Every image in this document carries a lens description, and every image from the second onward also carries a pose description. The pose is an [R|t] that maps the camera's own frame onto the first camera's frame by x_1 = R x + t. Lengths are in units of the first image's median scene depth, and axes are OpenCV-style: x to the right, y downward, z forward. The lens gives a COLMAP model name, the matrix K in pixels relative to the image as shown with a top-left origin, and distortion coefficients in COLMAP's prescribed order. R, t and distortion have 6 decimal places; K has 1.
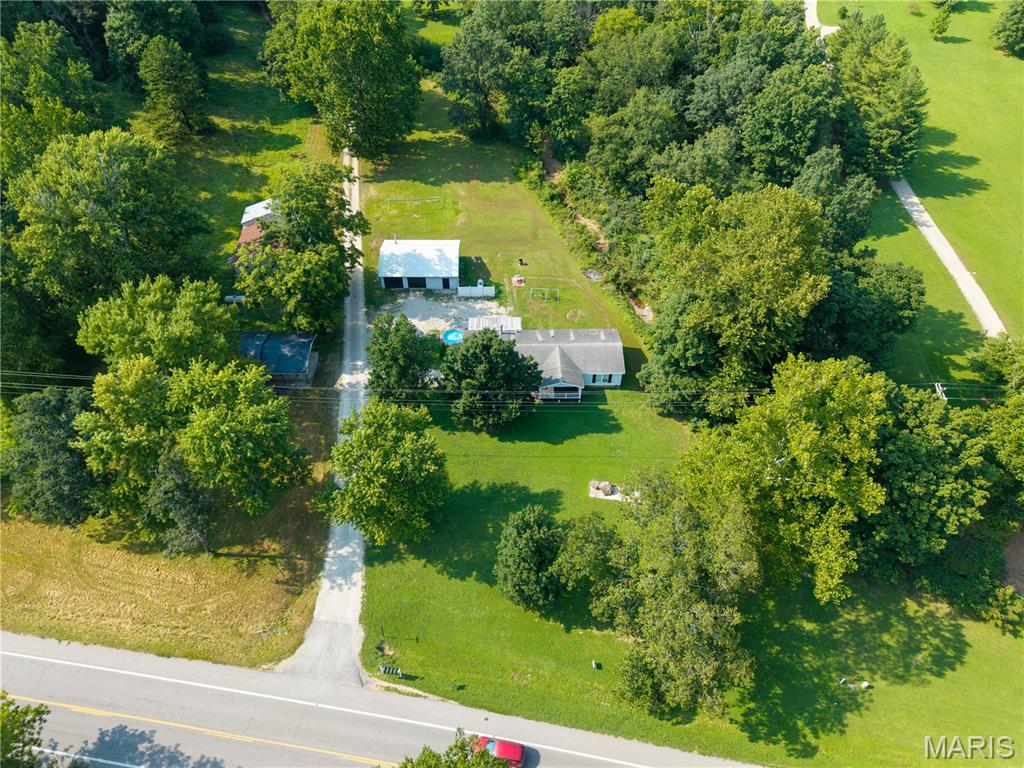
lens RADIAL K [[682.8, 0, 514.5], [0, 682.8, 385.0], [0, 0, 1]] dist [0.035725, -0.042730]
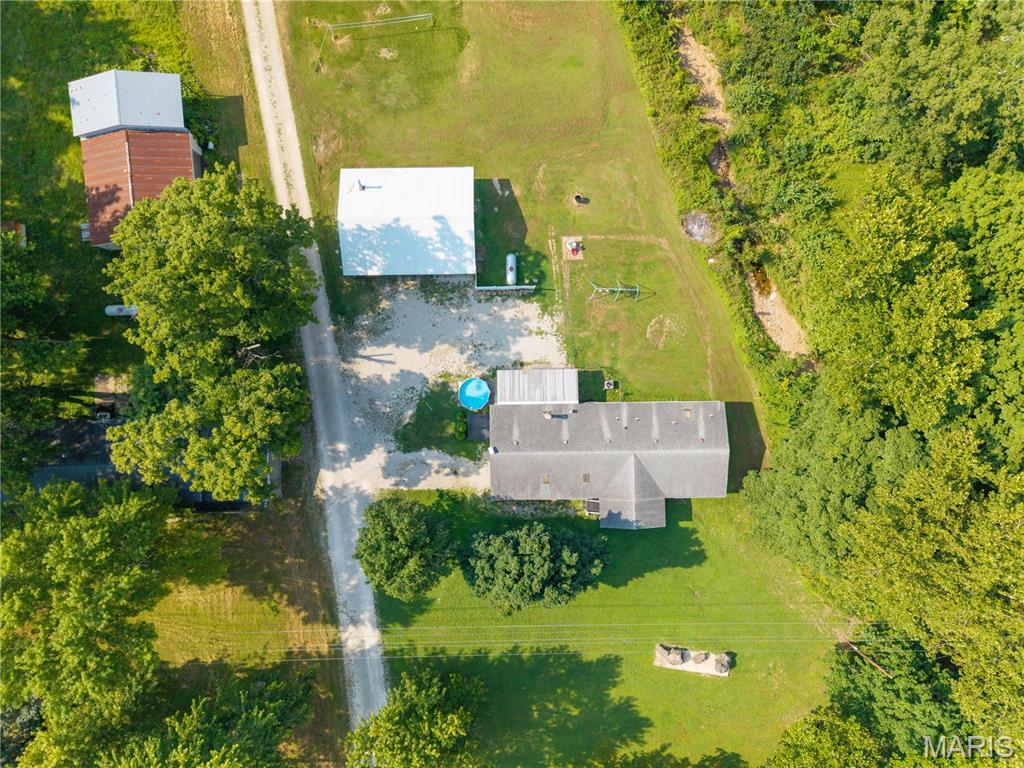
lens RADIAL K [[682.8, 0, 509.1], [0, 682.8, 382.9], [0, 0, 1]] dist [0.035725, -0.042730]
pose [[0.999981, 0.005081, -0.003551, -0.056609], [-0.001102, 0.709410, 0.704795, -0.582591], [0.006101, -0.704778, 0.709402, 0.570986]]
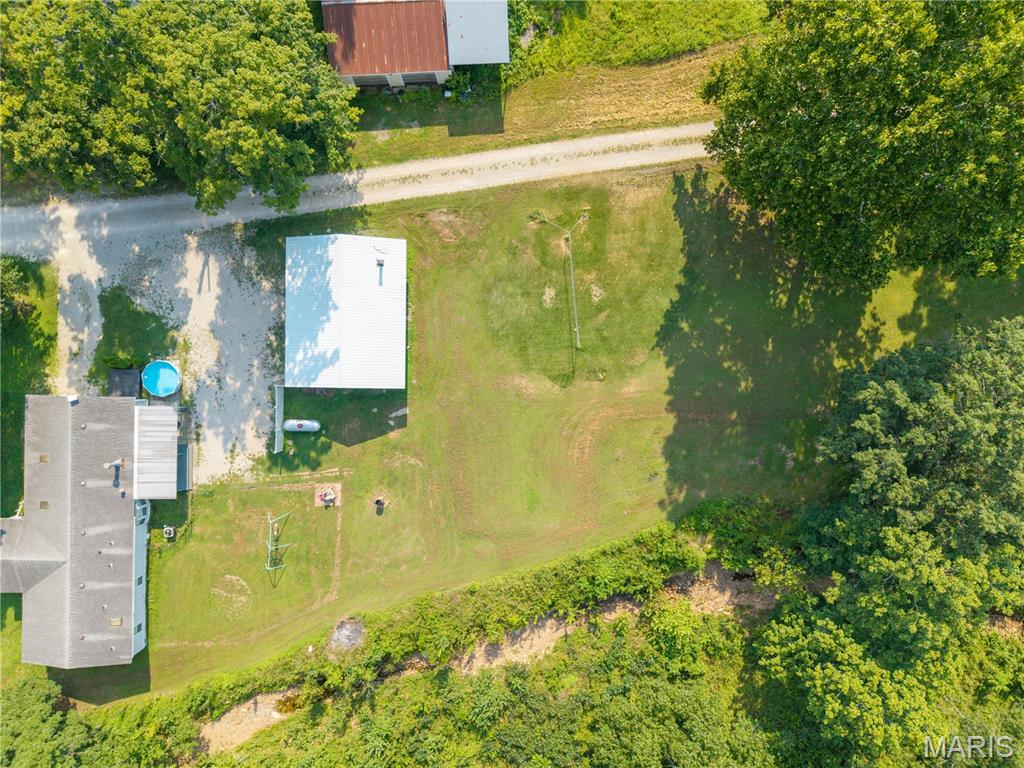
lens RADIAL K [[682.8, 0, 509.7], [0, 682.8, 381.7], [0, 0, 1]] dist [0.035725, -0.042730]
pose [[-0.039242, 0.999228, -0.001706, -0.104248], [-0.713484, -0.026825, 0.700158, -0.744089], [0.699572, 0.028693, 0.713986, 0.837466]]
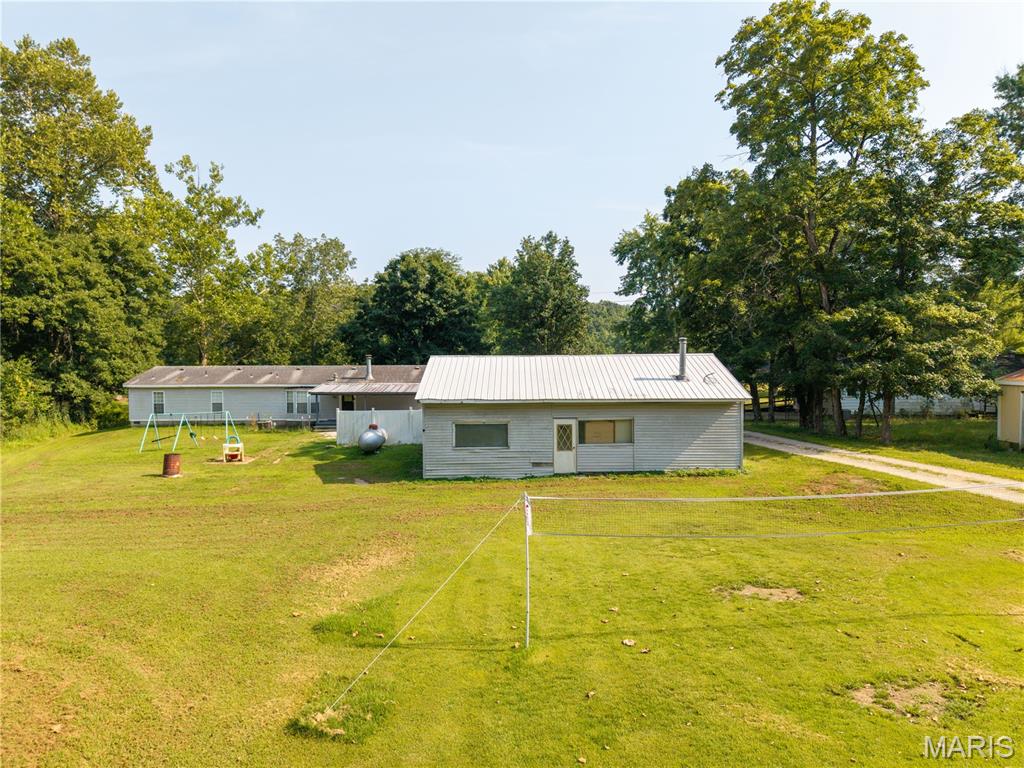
lens RADIAL K [[682.8, 0, 513.0], [0, 682.8, 387.2], [0, 0, 1]] dist [0.035725, -0.042730]
pose [[-0.999723, -0.004851, 0.023043, -0.139464], [0.013898, 0.668406, 0.743667, -0.453482], [-0.019010, 0.743781, -0.668154, 1.376106]]
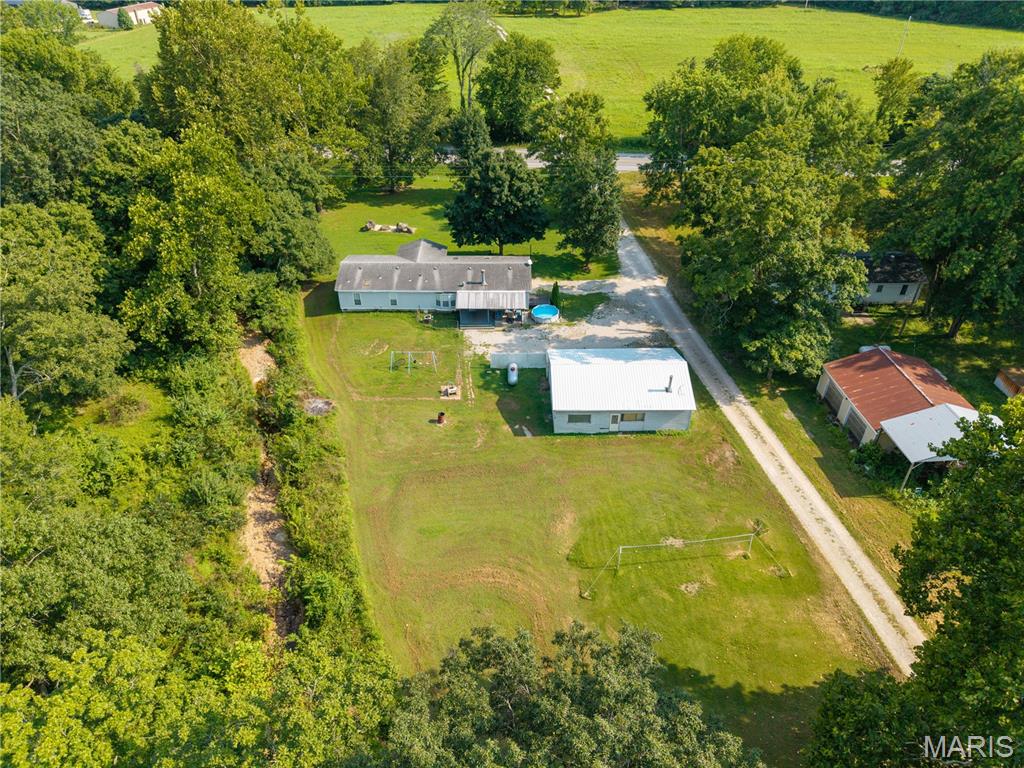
lens RADIAL K [[682.8, 0, 514.5], [0, 682.8, 385.3], [0, 0, 1]] dist [0.035725, -0.042730]
pose [[-0.999796, -0.020017, -0.002726, -0.057314], [-0.005698, 0.149969, 0.988674, -0.876137], [-0.019381, 0.988488, -0.150053, 1.274850]]
